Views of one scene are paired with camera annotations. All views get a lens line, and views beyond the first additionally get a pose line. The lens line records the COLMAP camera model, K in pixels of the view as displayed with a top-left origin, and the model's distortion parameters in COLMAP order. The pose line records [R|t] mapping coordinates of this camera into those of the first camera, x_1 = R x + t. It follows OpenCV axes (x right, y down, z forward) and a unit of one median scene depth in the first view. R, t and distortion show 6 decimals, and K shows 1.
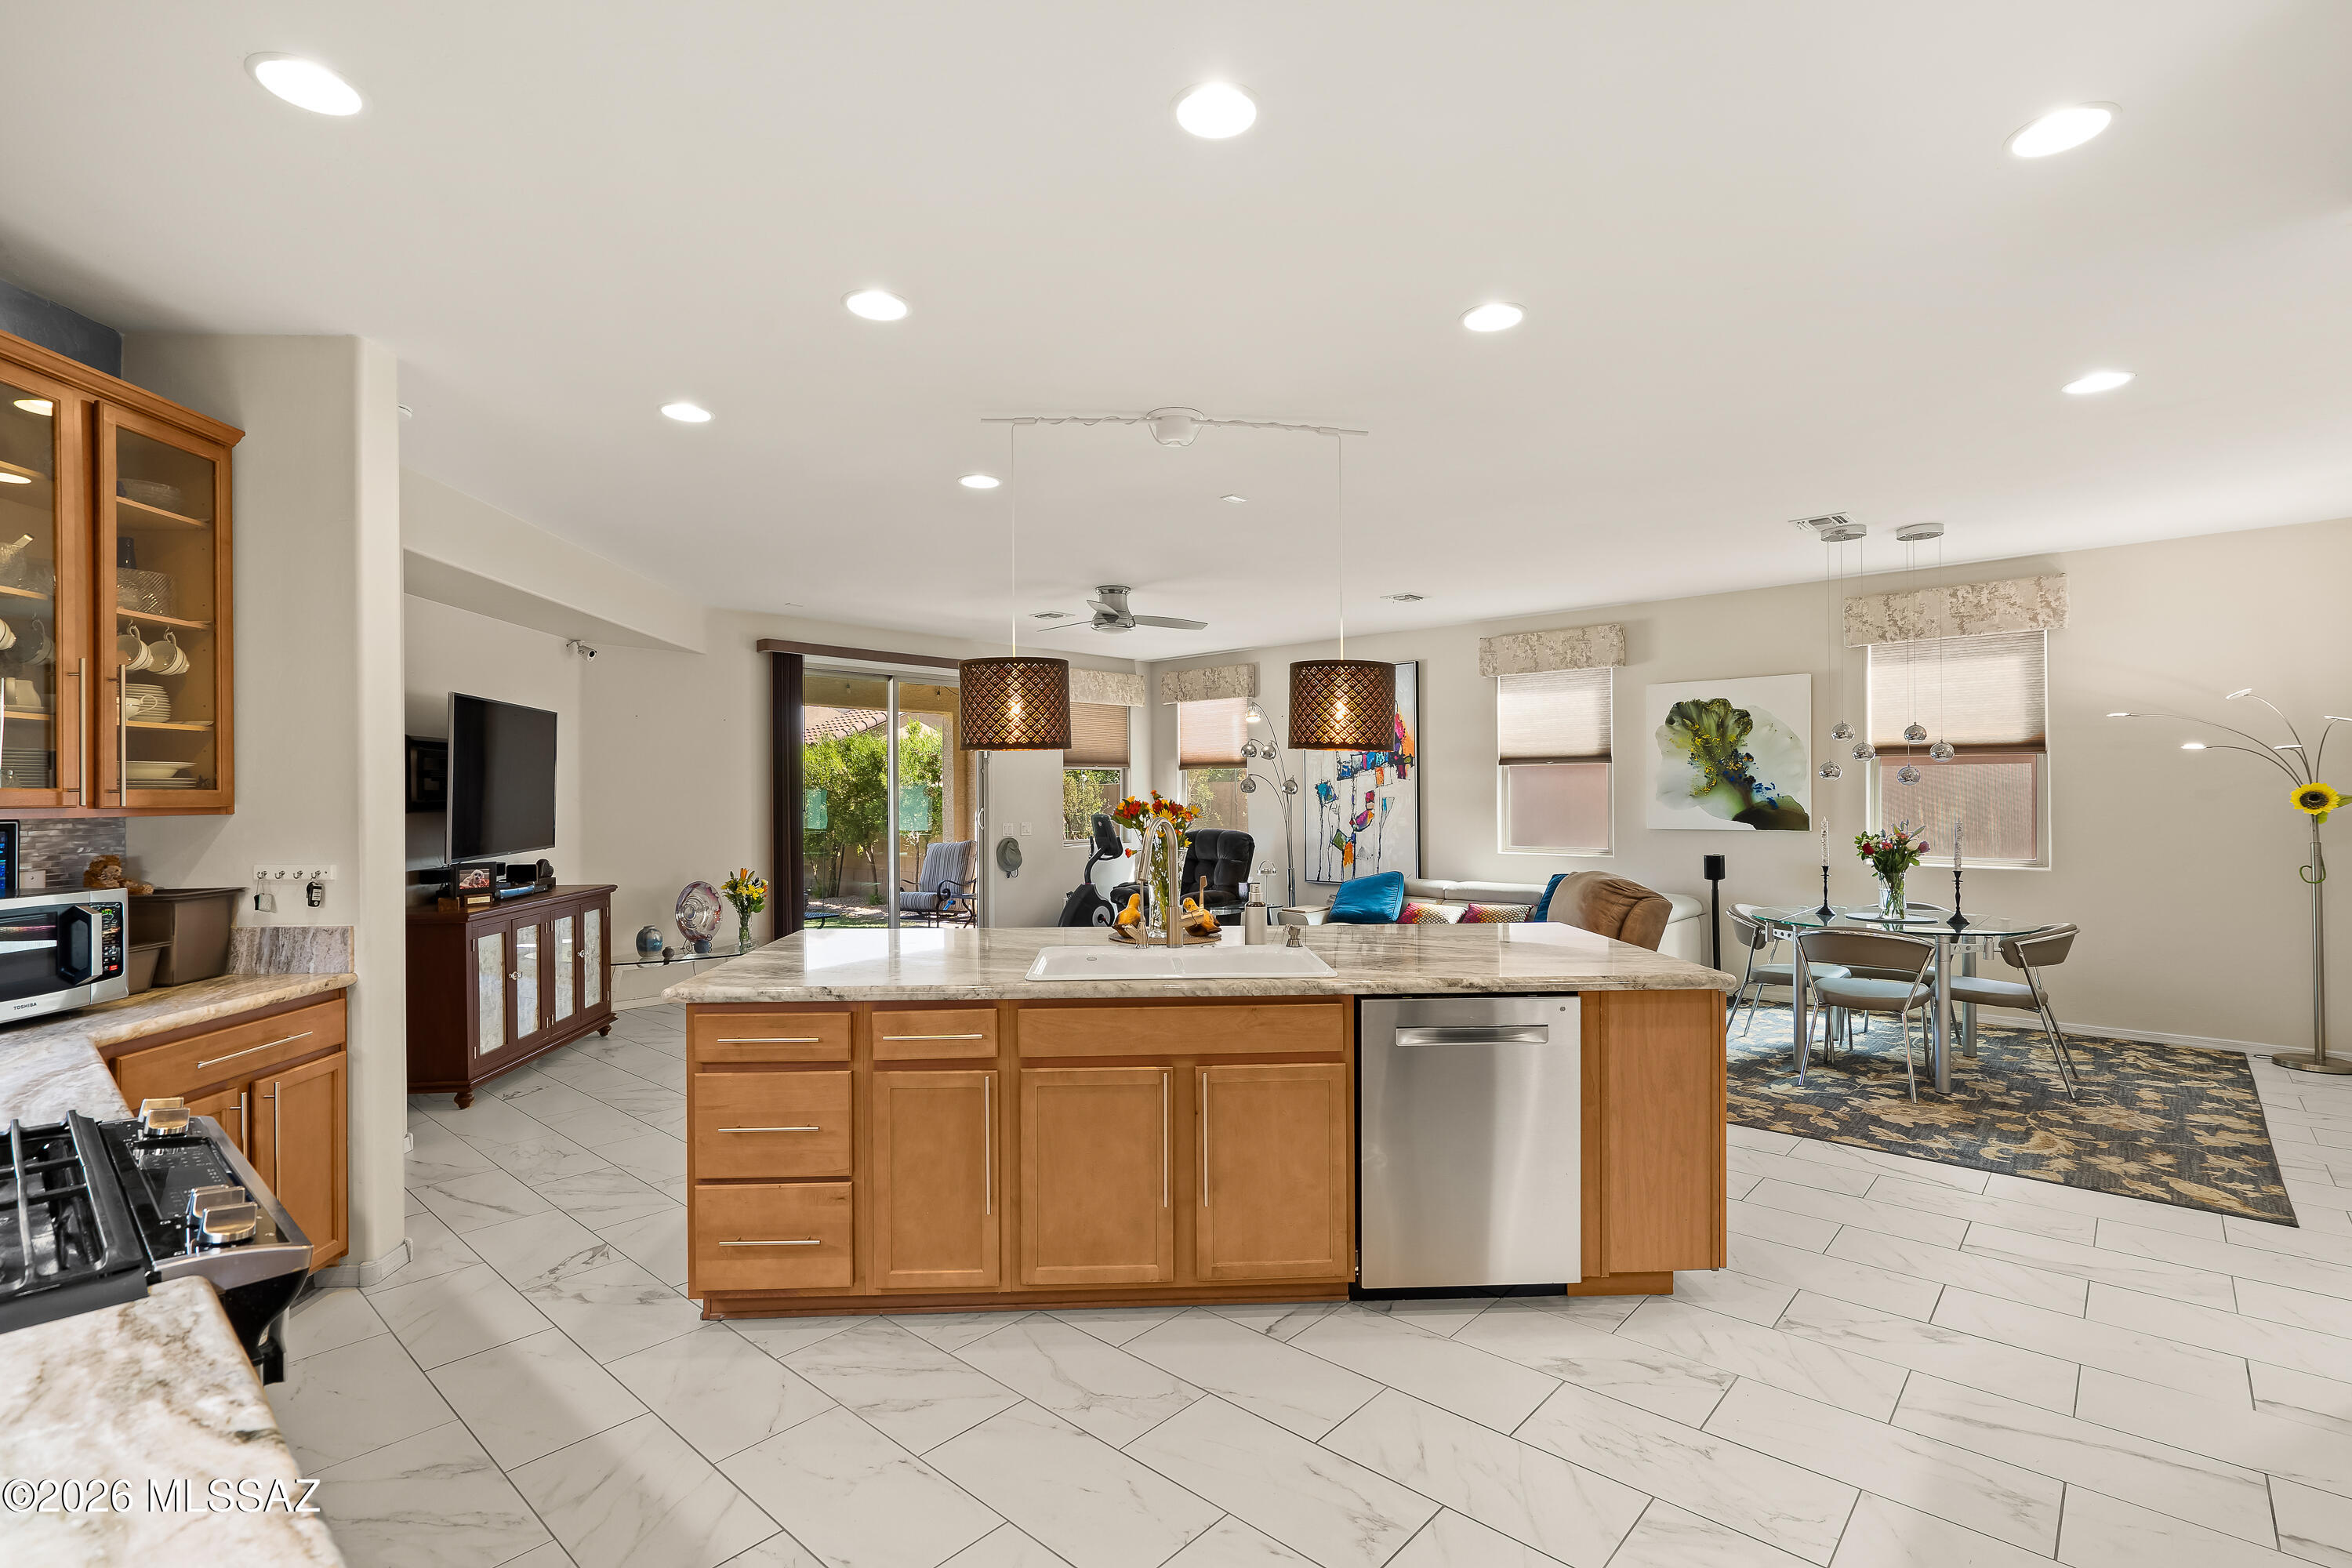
lens RADIAL K [[1081.0, 0, 1178.9], [0, 1081.0, 789.6], [0, 0, 1]] dist [-0.009104, 0.003809]
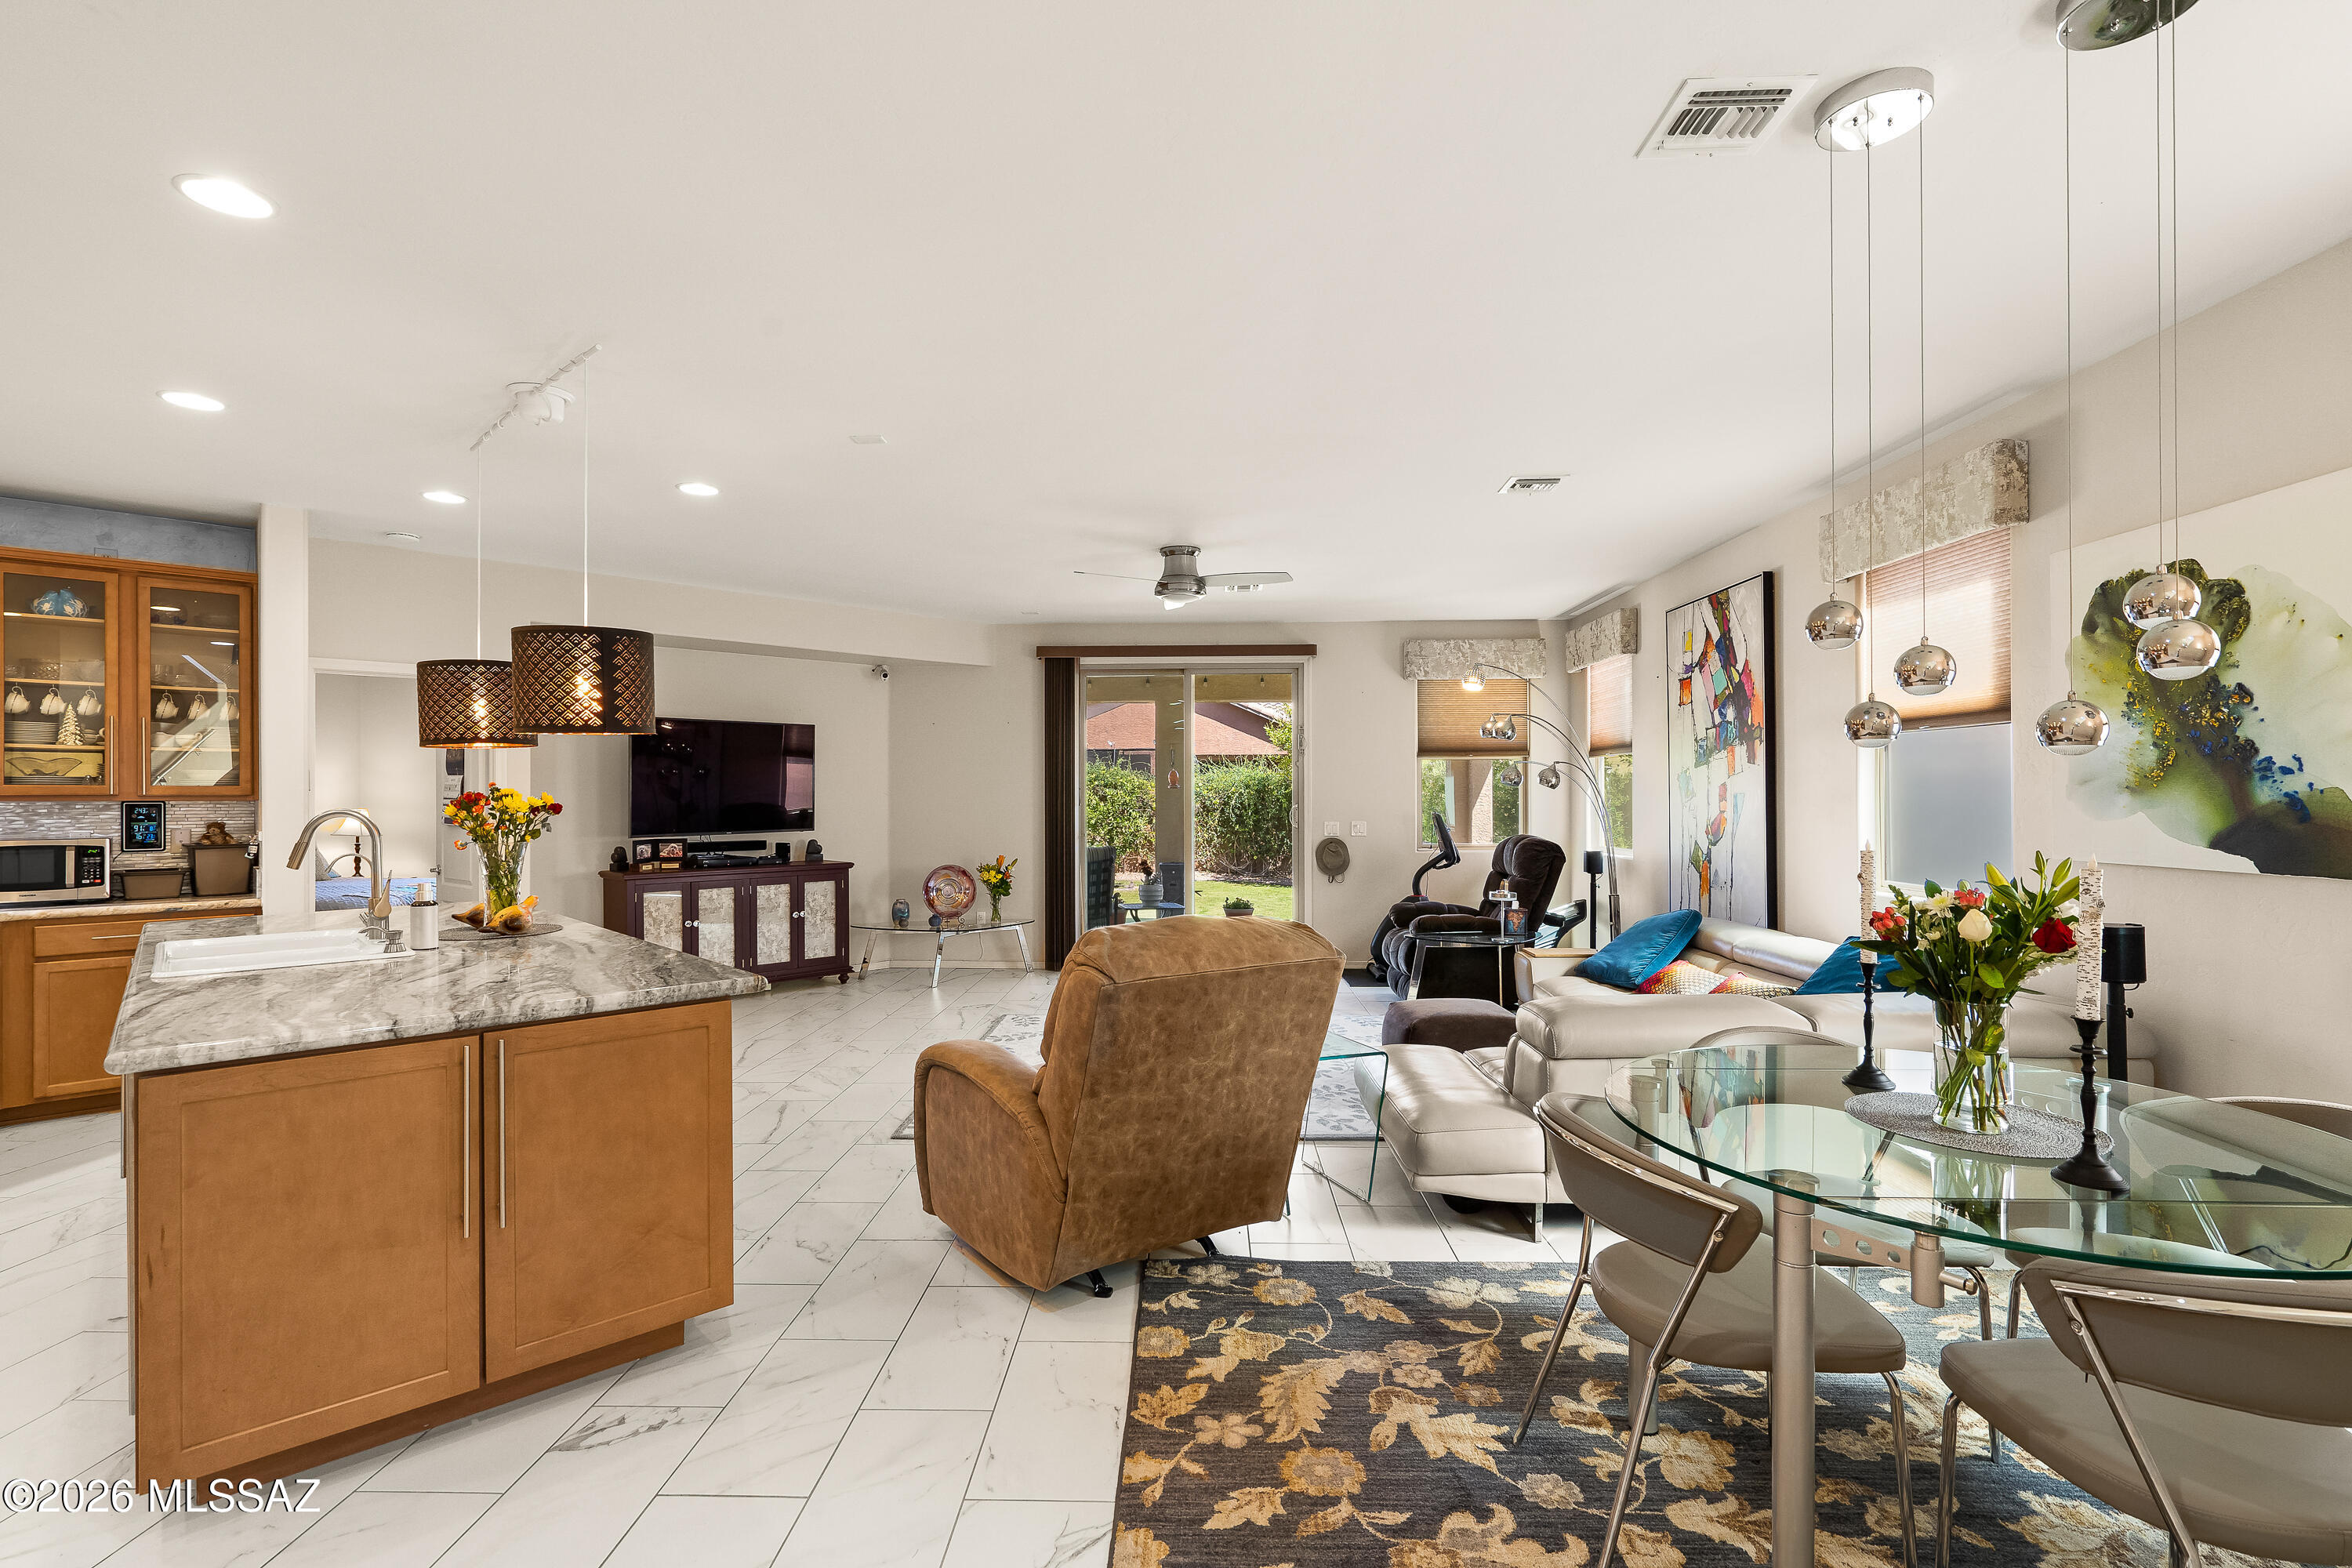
lens RADIAL K [[1081.0, 0, 1179.8], [0, 1081.0, 796.5], [0, 0, 1]] dist [-0.009104, 0.003809]
pose [[0.650307, 0.003747, -0.759663, 0.563312], [0.002807, 0.999969, 0.007335, 0.004459], [0.759667, -0.006902, 0.650276, 0.419697]]
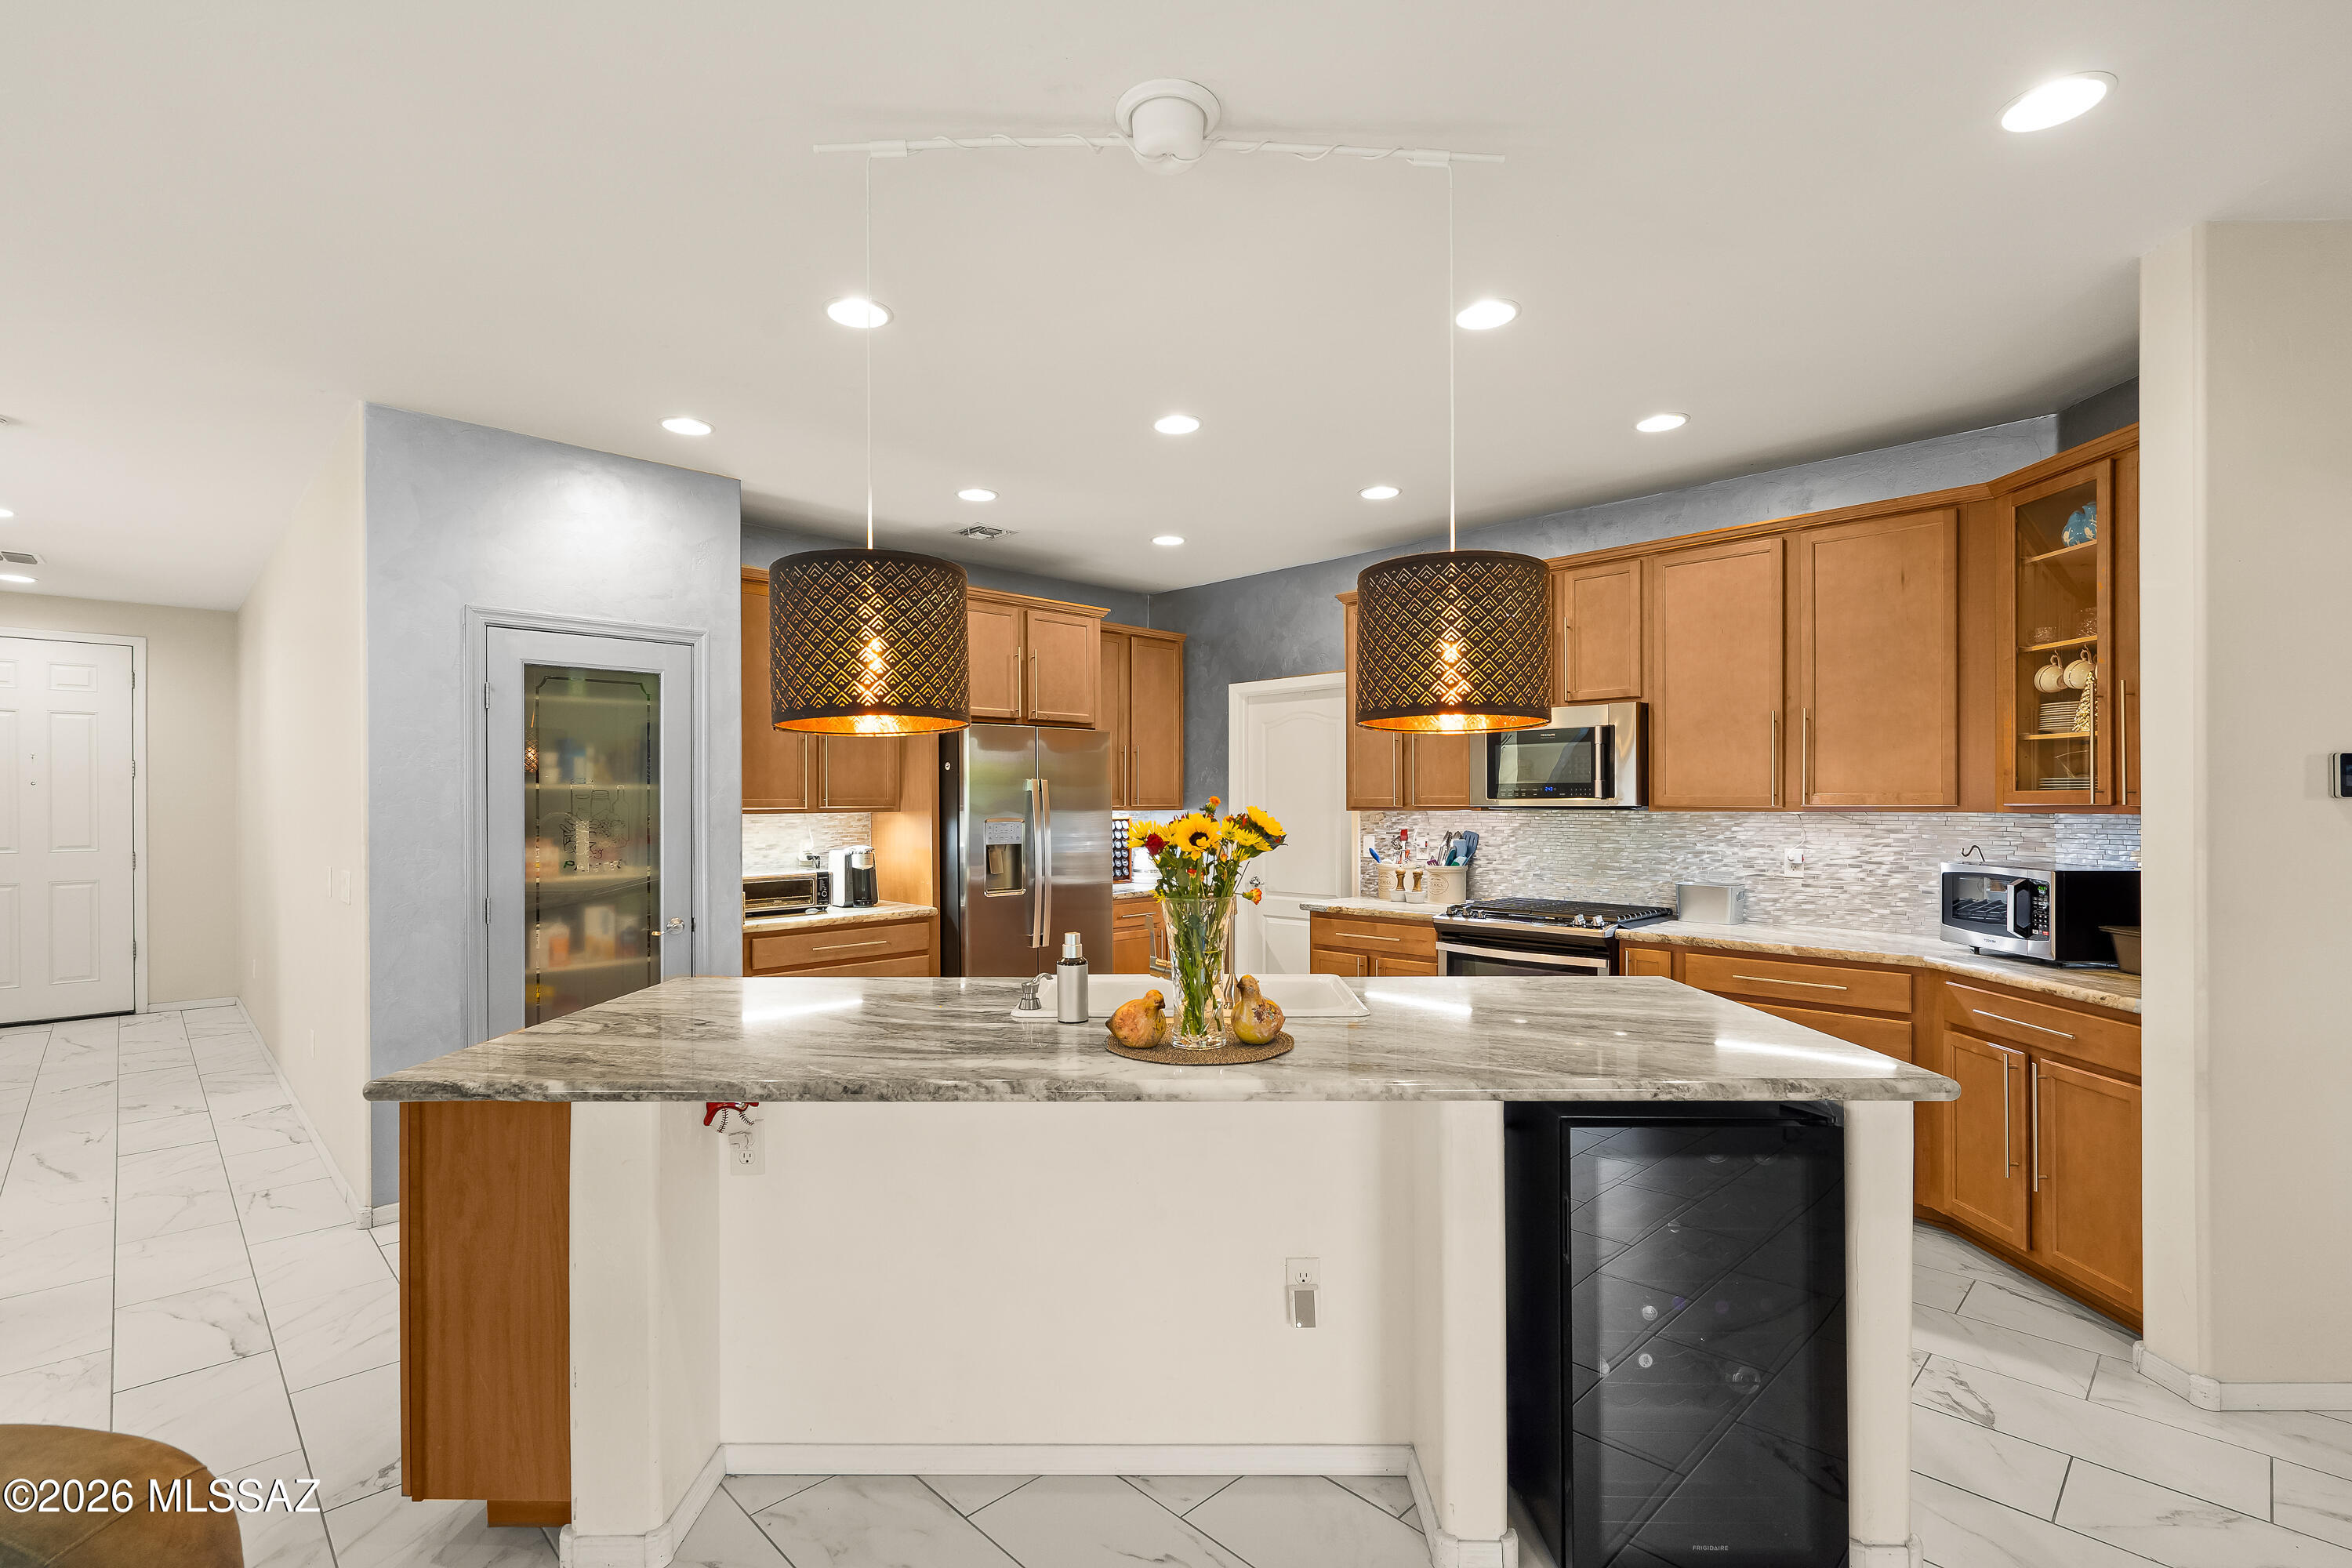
lens RADIAL K [[1081.0, 0, 1172.3], [0, 1081.0, 802.7], [0, 0, 1]] dist [-0.009104, 0.003809]
pose [[-0.997573, 0.010010, 0.068907, -0.031683], [0.009715, 0.999942, -0.004614, 0.004141], [-0.068949, -0.003933, -0.997612, 0.807985]]
